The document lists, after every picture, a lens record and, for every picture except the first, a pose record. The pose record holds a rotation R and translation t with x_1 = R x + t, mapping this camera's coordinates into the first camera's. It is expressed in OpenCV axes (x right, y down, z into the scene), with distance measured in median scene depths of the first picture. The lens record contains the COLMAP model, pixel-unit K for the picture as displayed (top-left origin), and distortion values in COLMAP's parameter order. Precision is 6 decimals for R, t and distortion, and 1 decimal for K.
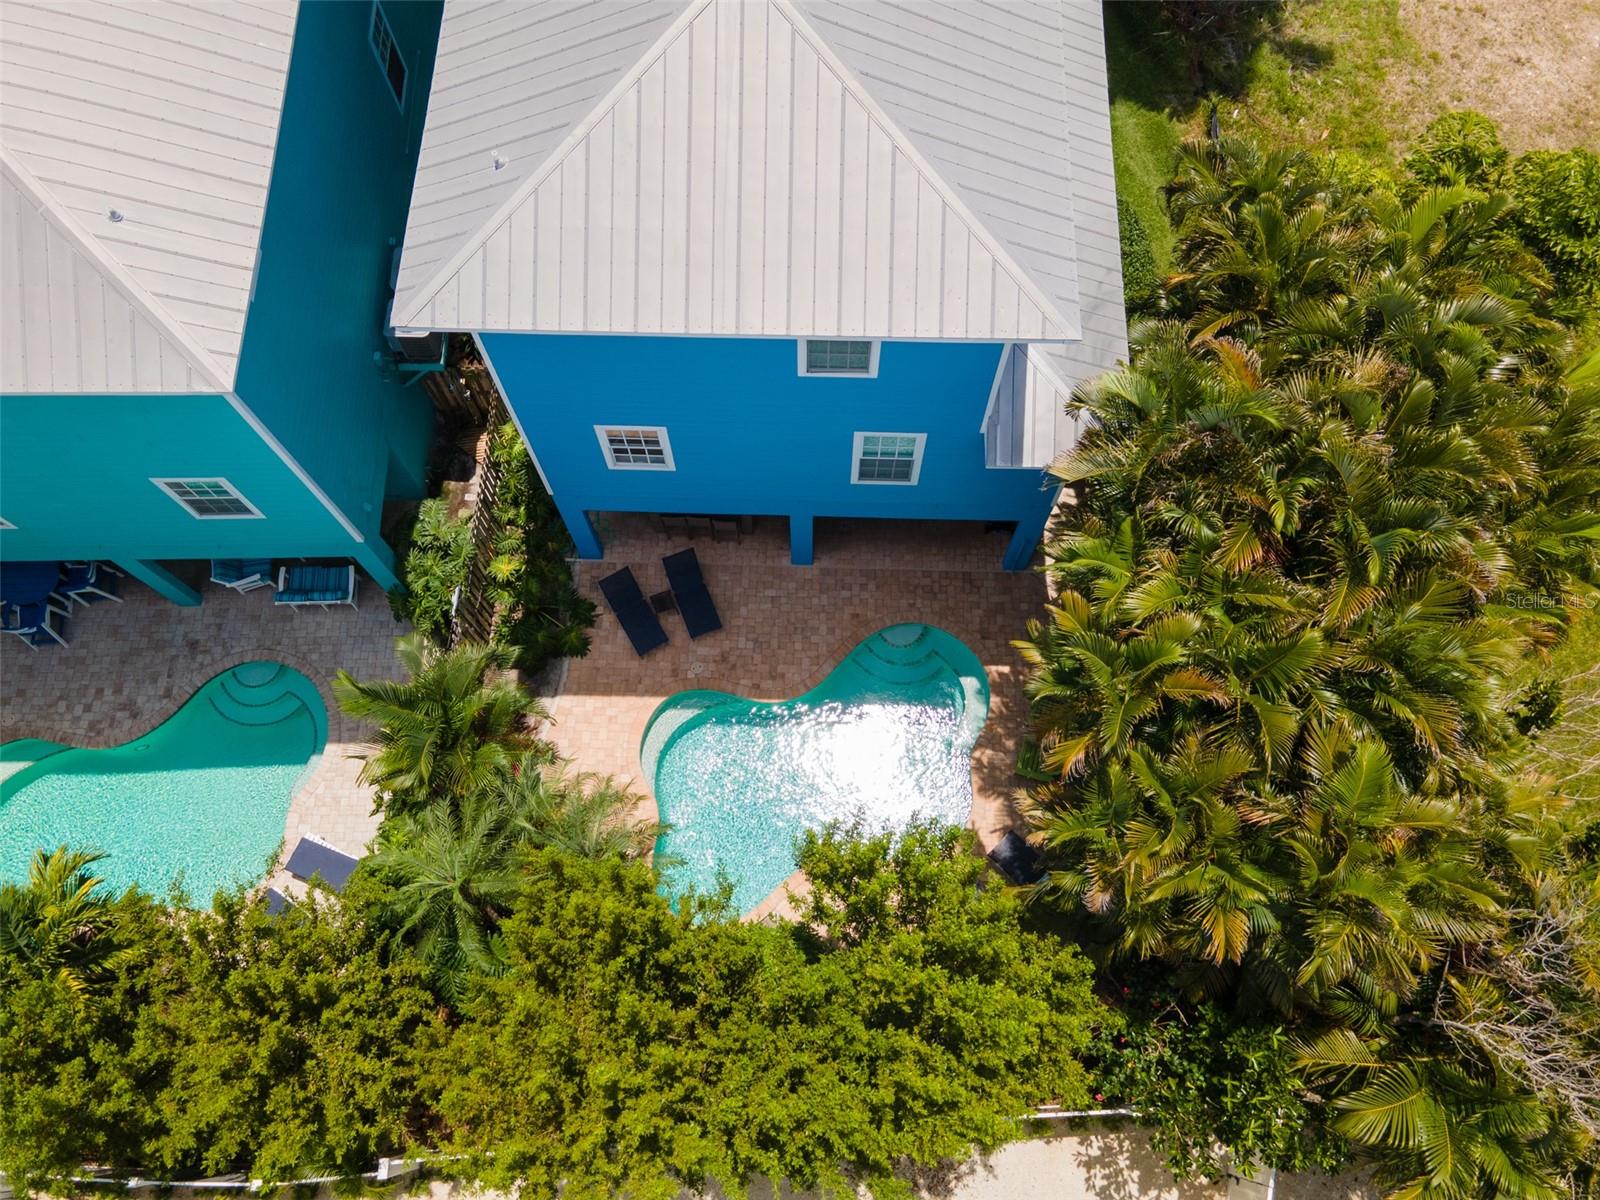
lens RADIAL K [[1163.3, 0, 800.4], [0, 1163.3, 587.5], [0, 0, 1]] dist [0.040443, 0.008134]
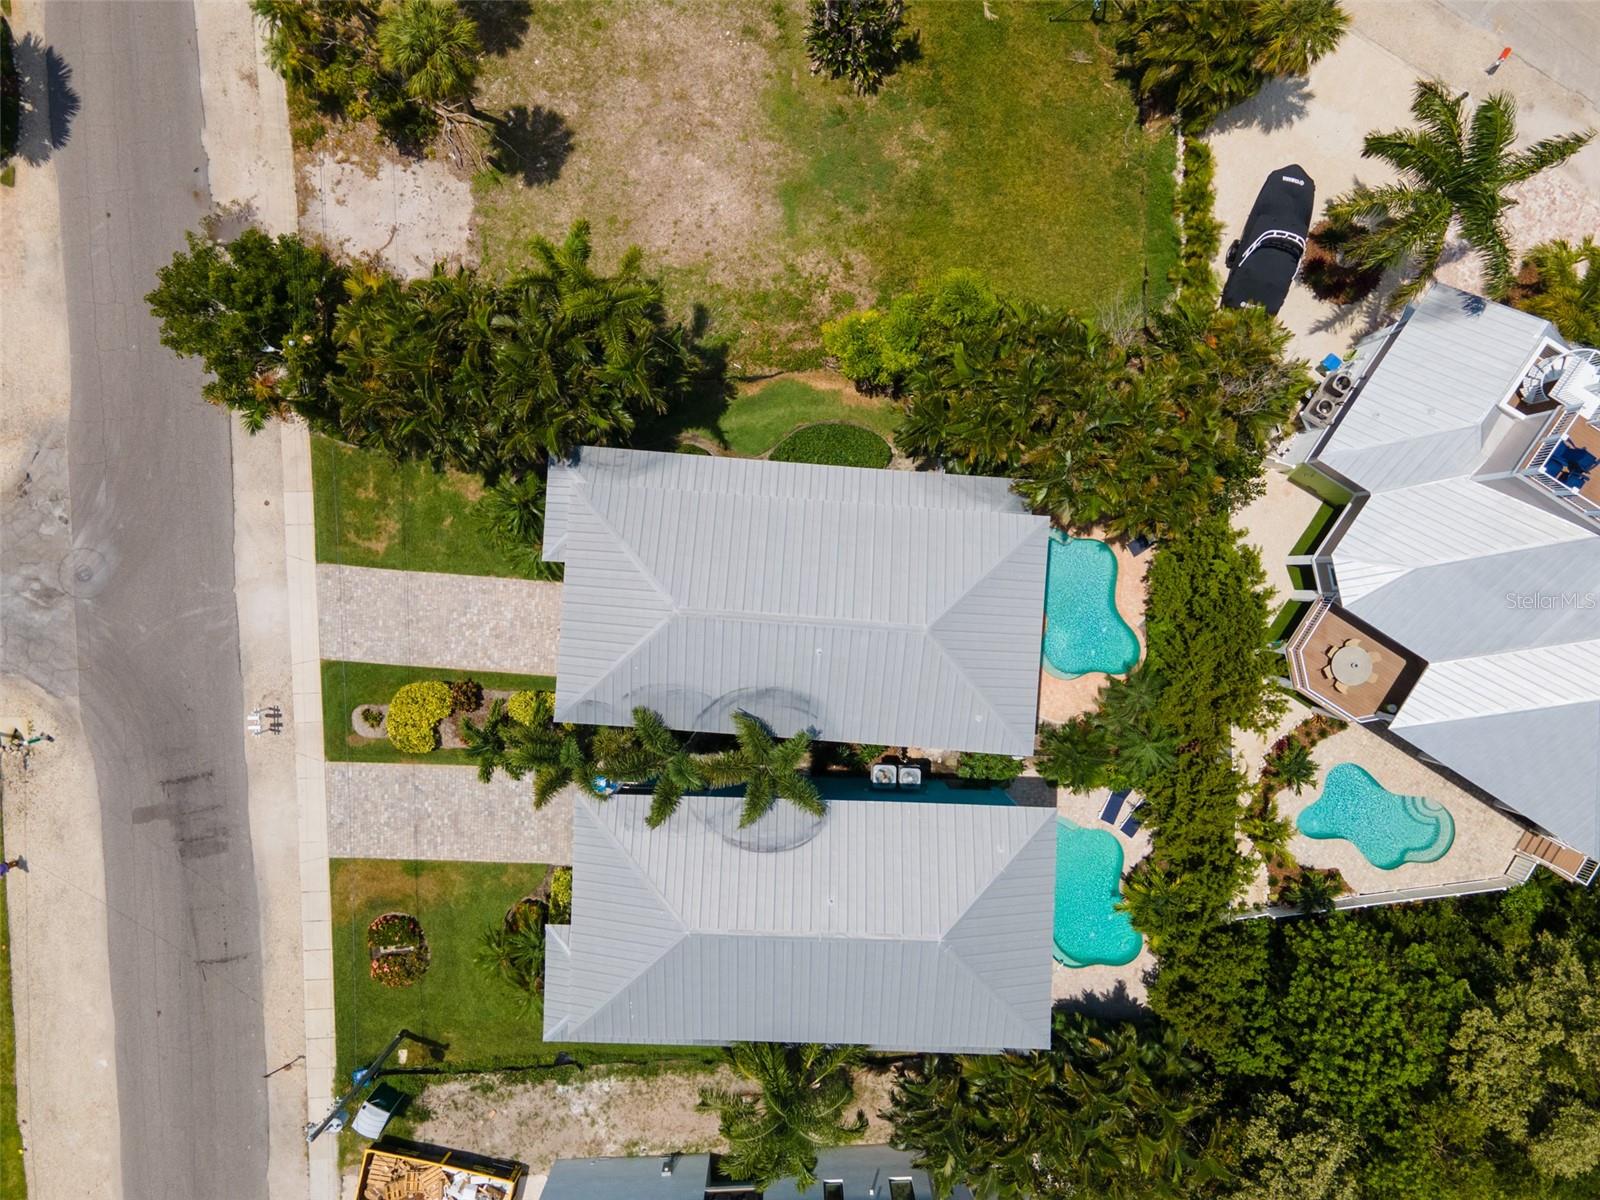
lens RADIAL K [[1163.3, 0, 800.4], [0, 1163.3, 587.5], [0, 0, 1]] dist [0.040443, 0.008134]
pose [[0.040570, -0.999176, 0.000675, 0.026676], [0.934877, 0.038197, 0.352910, -1.232904], [-0.352645, -0.013687, 0.935657, -1.032179]]
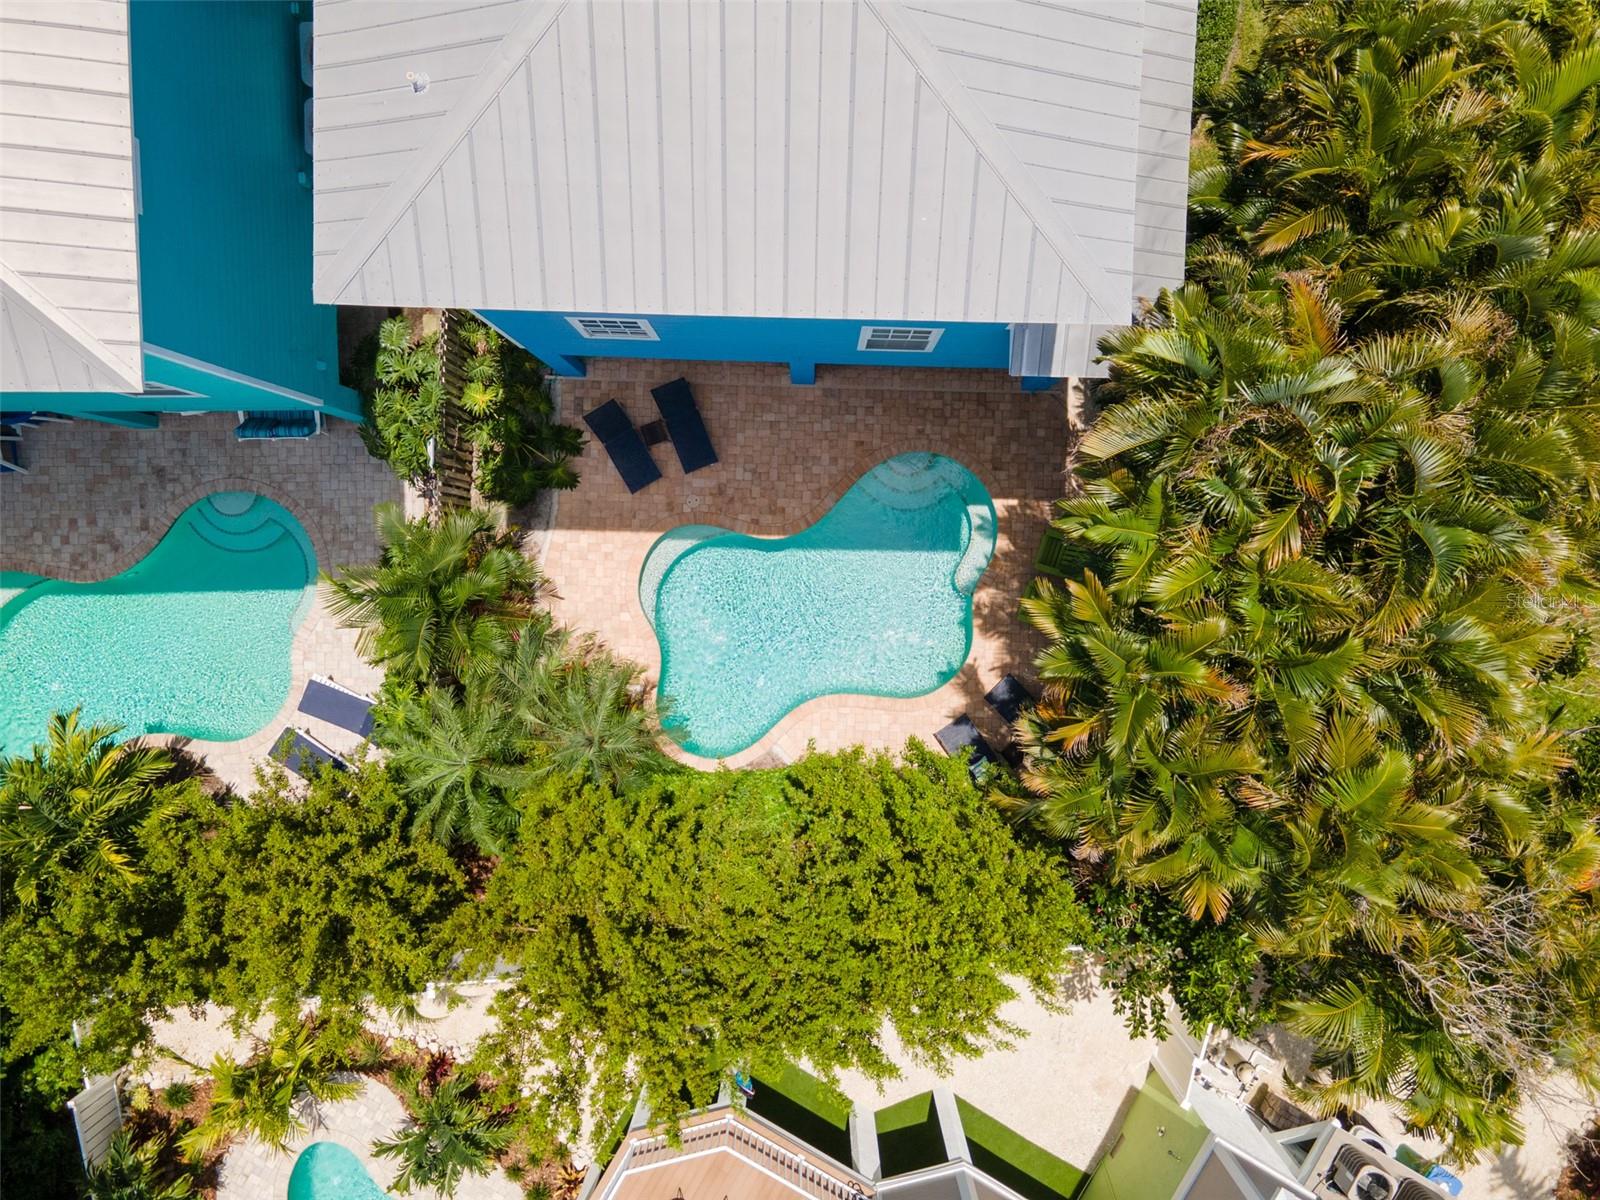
lens RADIAL K [[1163.3, 0, 800.4], [0, 1163.3, 587.5], [0, 0, 1]] dist [0.040443, 0.008134]
pose [[0.999997, 0.000430, -0.002466, 0.001901], [0.000549, 0.923496, 0.383607, -0.246972], [0.002443, -0.383608, 0.923493, 0.096722]]
